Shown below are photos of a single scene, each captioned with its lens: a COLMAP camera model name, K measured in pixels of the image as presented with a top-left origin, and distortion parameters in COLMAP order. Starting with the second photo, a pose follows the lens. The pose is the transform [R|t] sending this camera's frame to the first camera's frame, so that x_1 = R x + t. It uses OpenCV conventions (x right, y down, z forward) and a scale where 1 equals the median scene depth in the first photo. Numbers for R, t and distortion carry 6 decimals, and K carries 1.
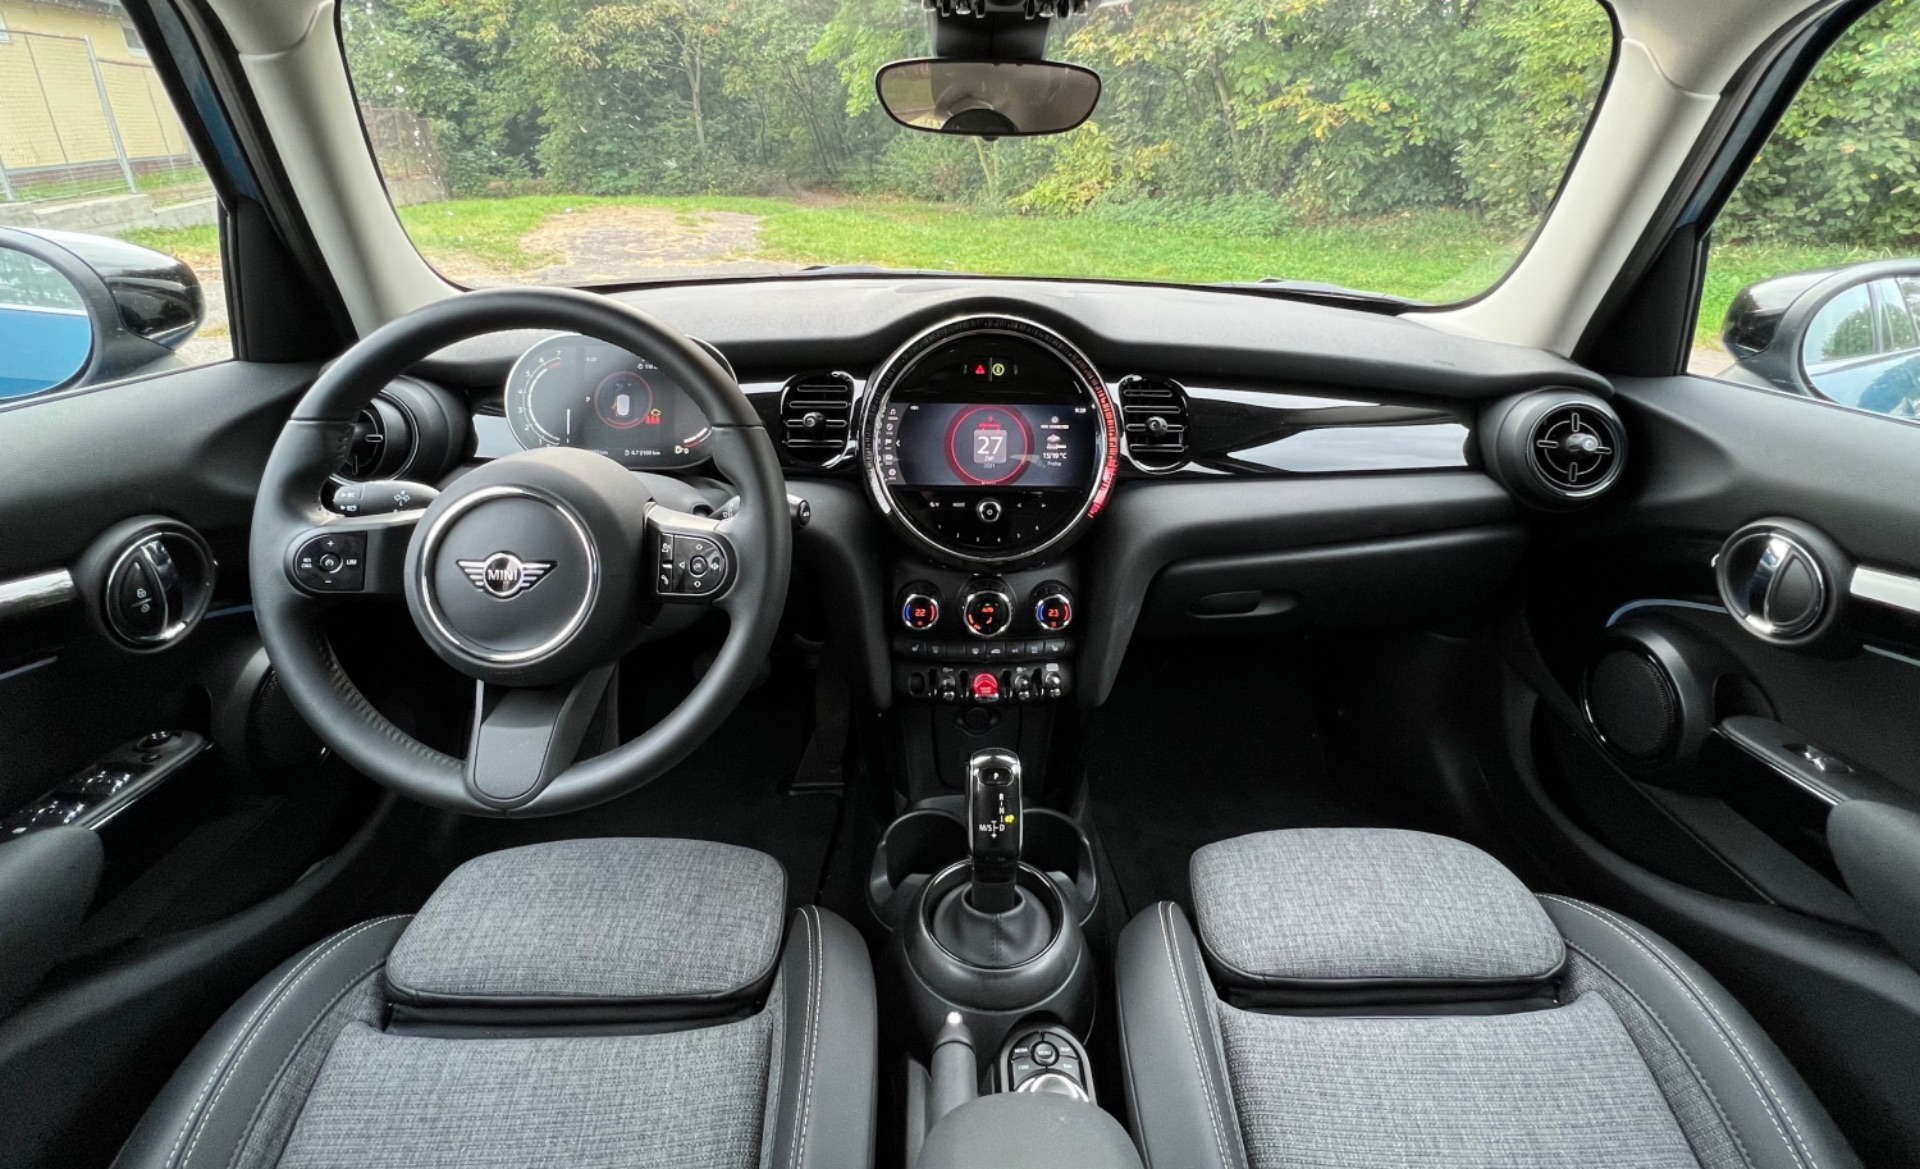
lens RADIAL K [[892.3, 0, 970.1], [0, 892.3, 413.0], [0, 0, 1]] dist [-0.000061, 0.001113]
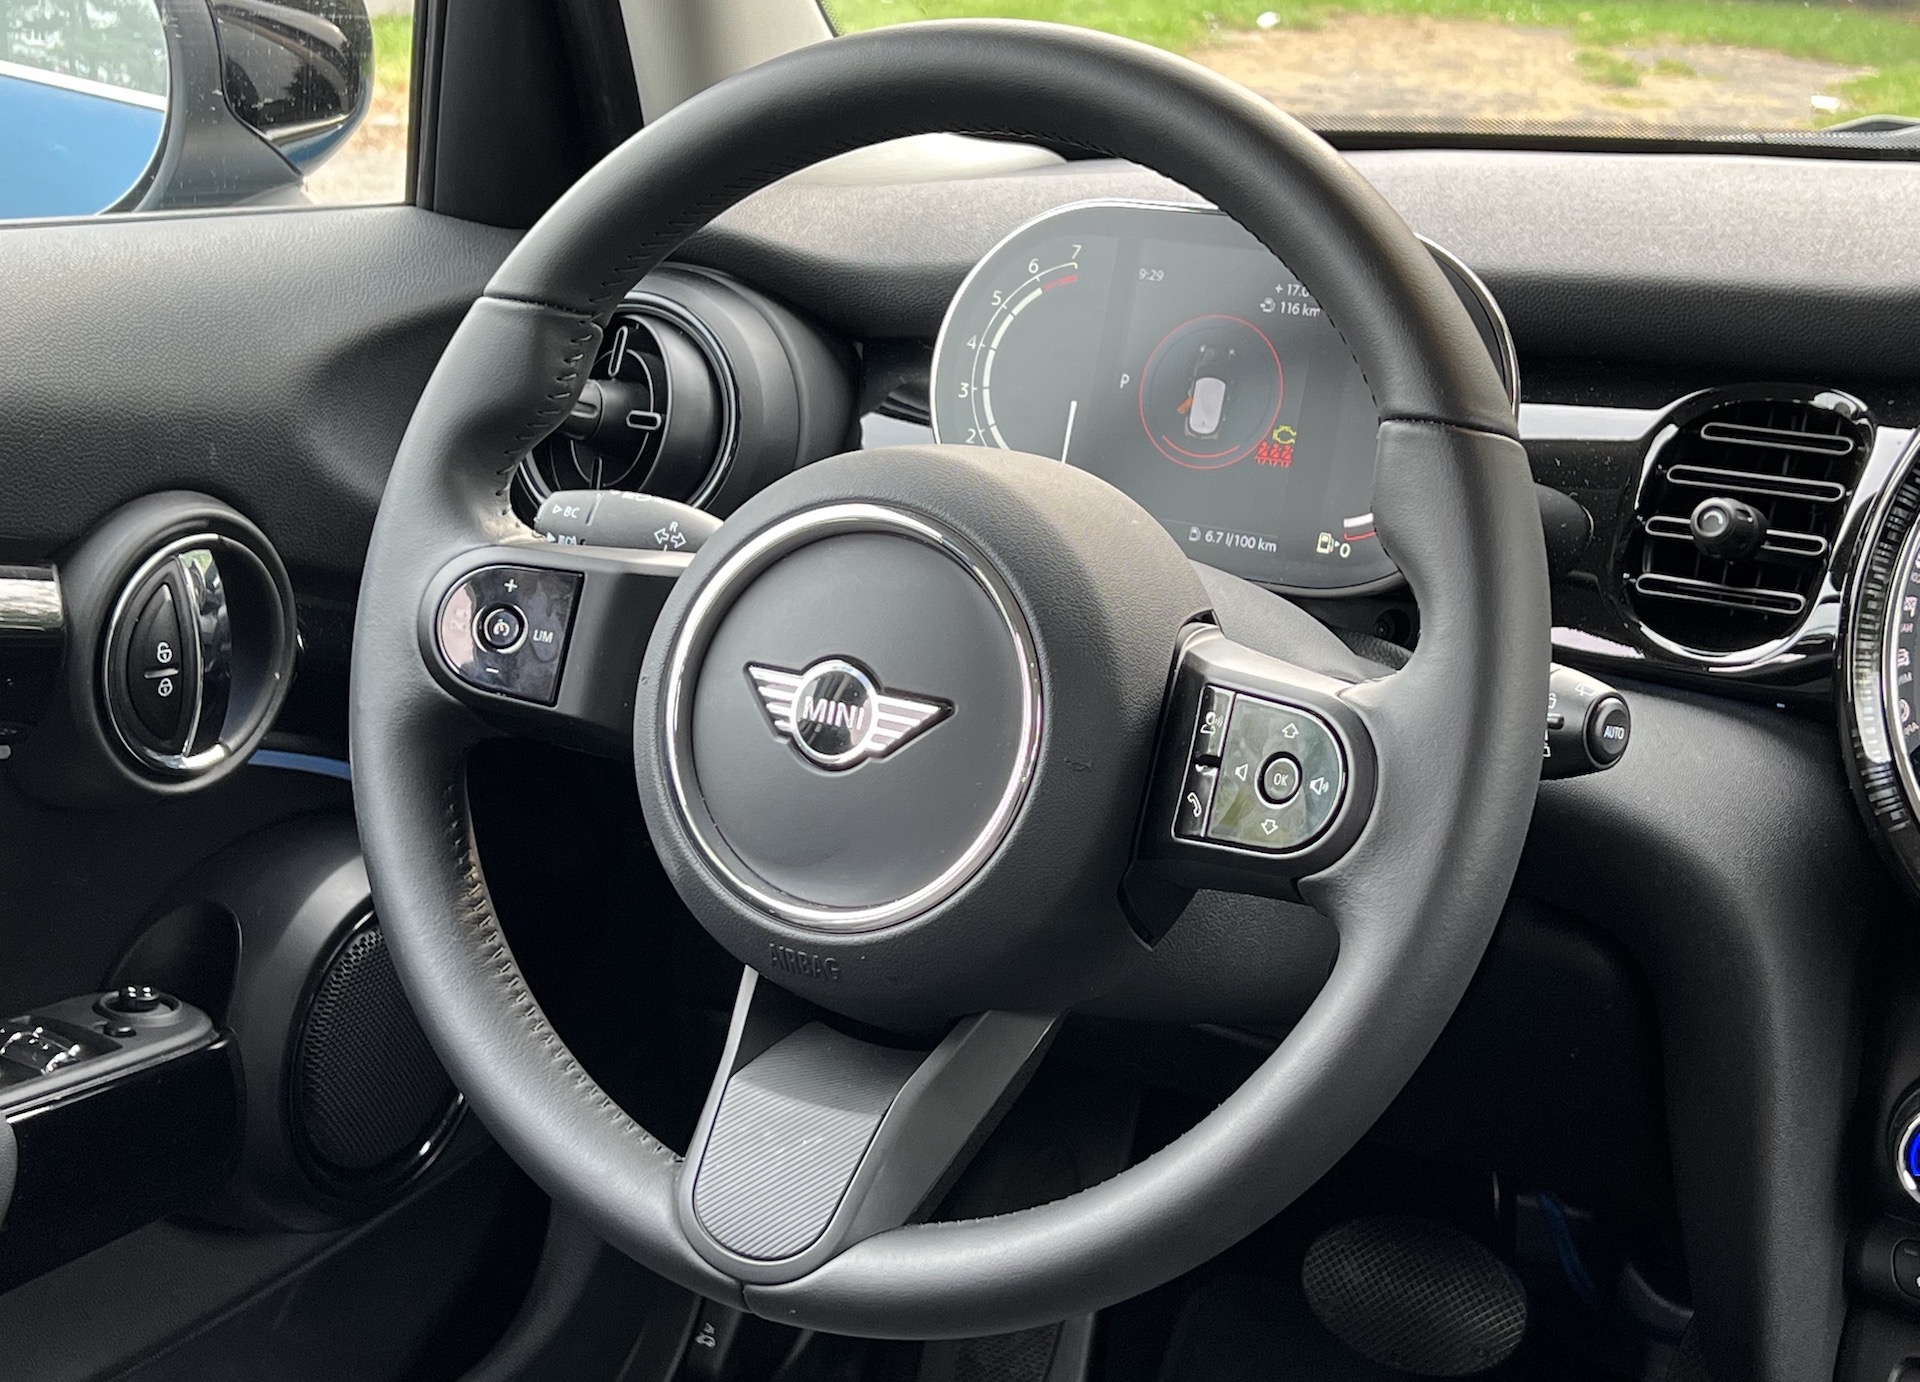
lens RADIAL K [[3003.4, 0, 946.6], [0, 3003.4, 690.2], [0, 0, 1]] dist [0.120699, 0.000000]
pose [[0.862550, 0.149075, -0.483513, 0.140722], [-0.163285, 0.986495, 0.012866, 0.111312], [0.478901, 0.067853, 0.875243, -0.136174]]
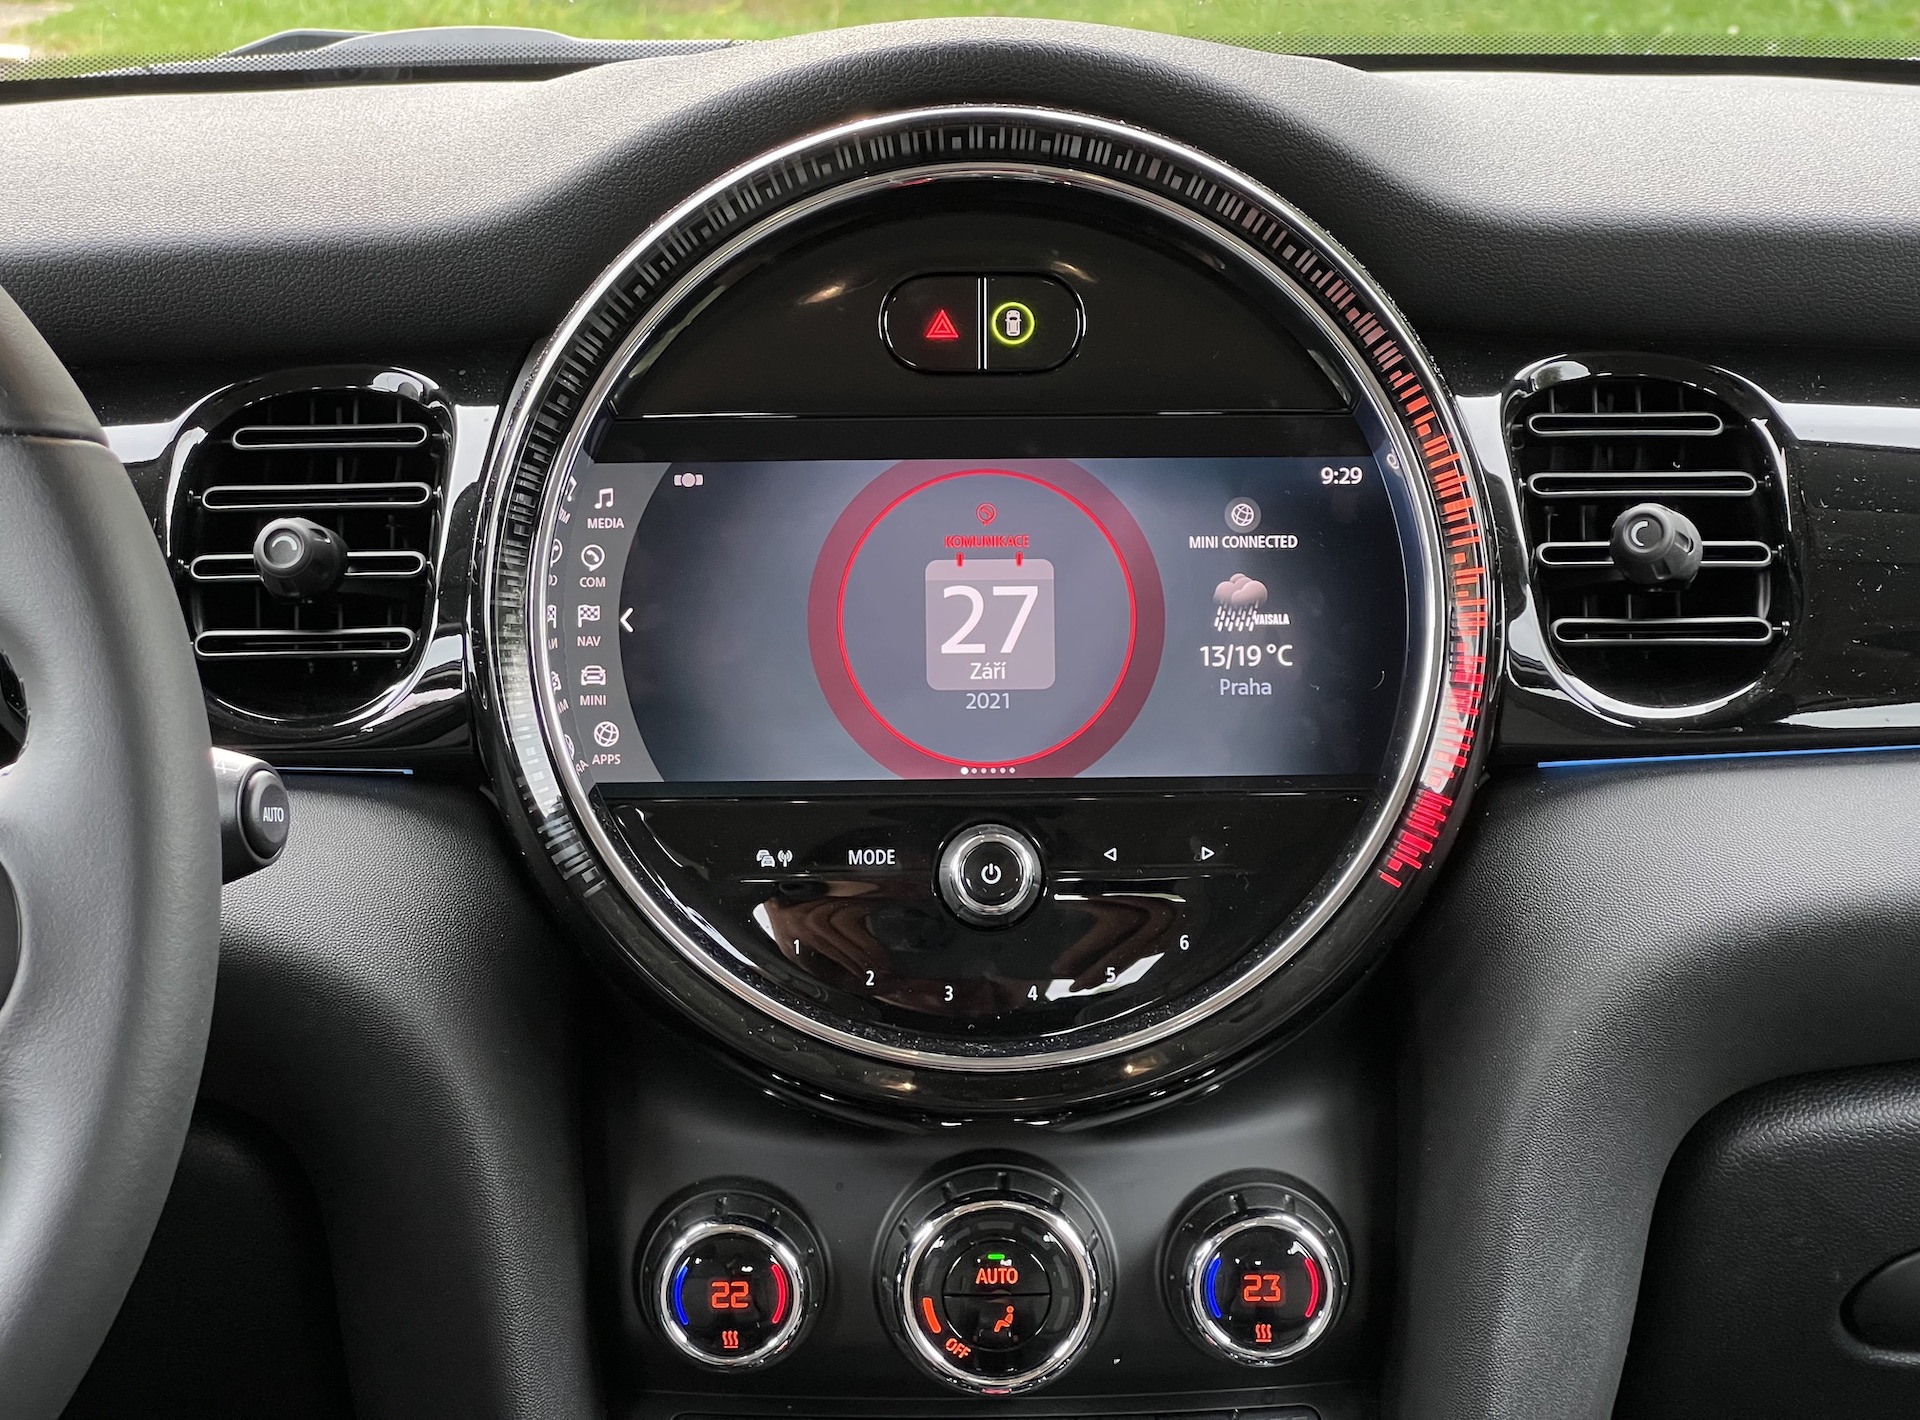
lens RADIAL K [[4596.5, 0, 960.0], [0, 4596.5, 708.9], [0, 0, 1]] dist [0.068743, 0.000000]
pose [[0.999198, -0.027549, -0.029054, 0.055045], [0.025270, 0.996782, -0.076073, 0.171419], [0.031056, 0.075278, 0.996679, -0.326729]]
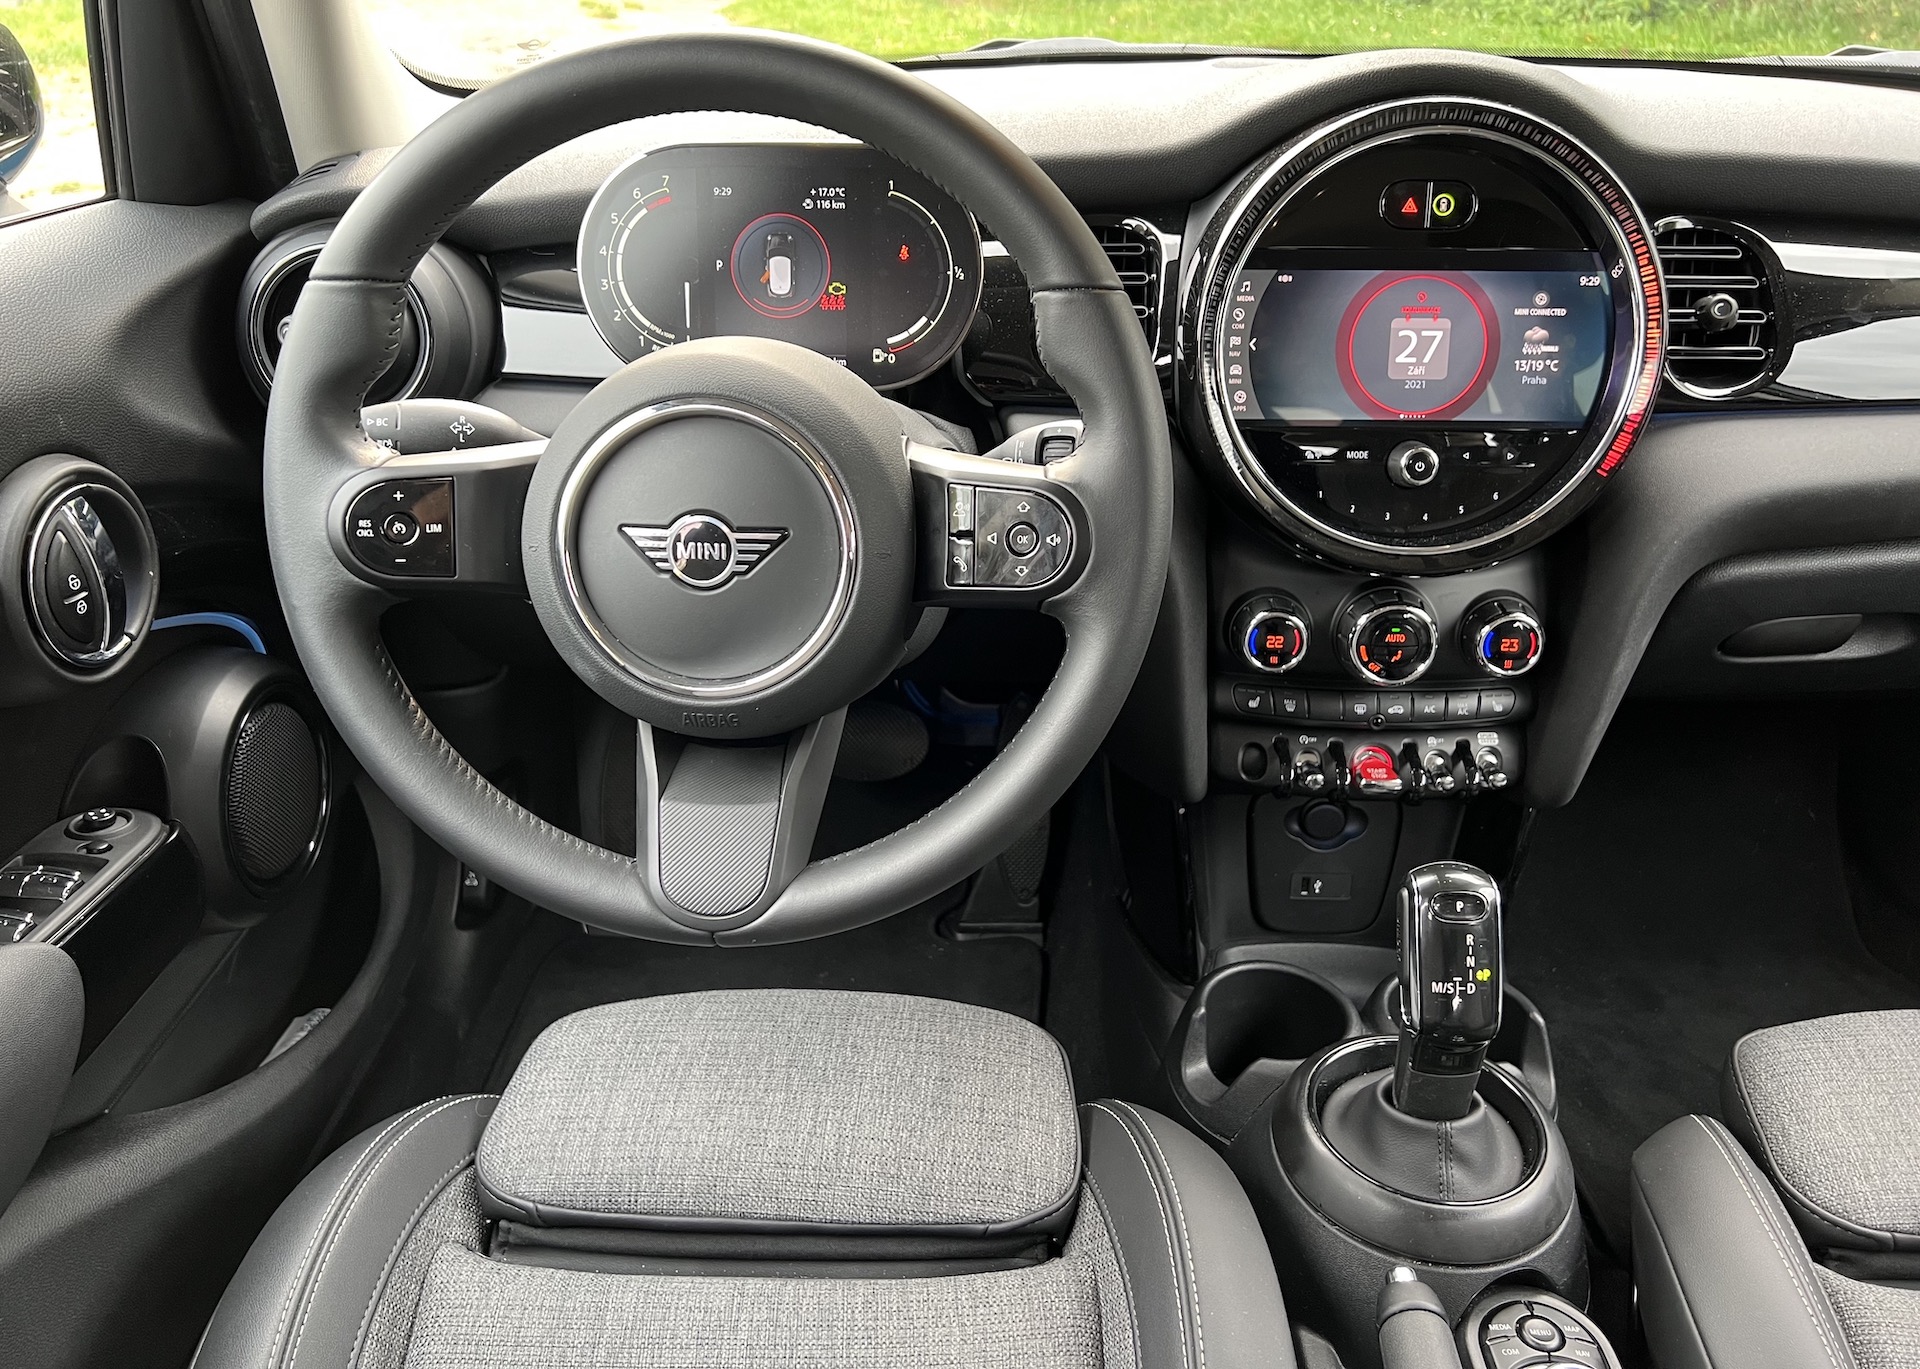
lens RADIAL K [[1463.0, 0, 907.8], [0, 1463.0, 634.6], [0, 0, 1]] dist [0.031226, -0.030401]
pose [[0.997643, 0.009272, -0.067985, -0.247481], [0.003190, 0.983488, 0.180944, 0.048499], [0.068540, -0.180735, 0.981141, 0.049174]]
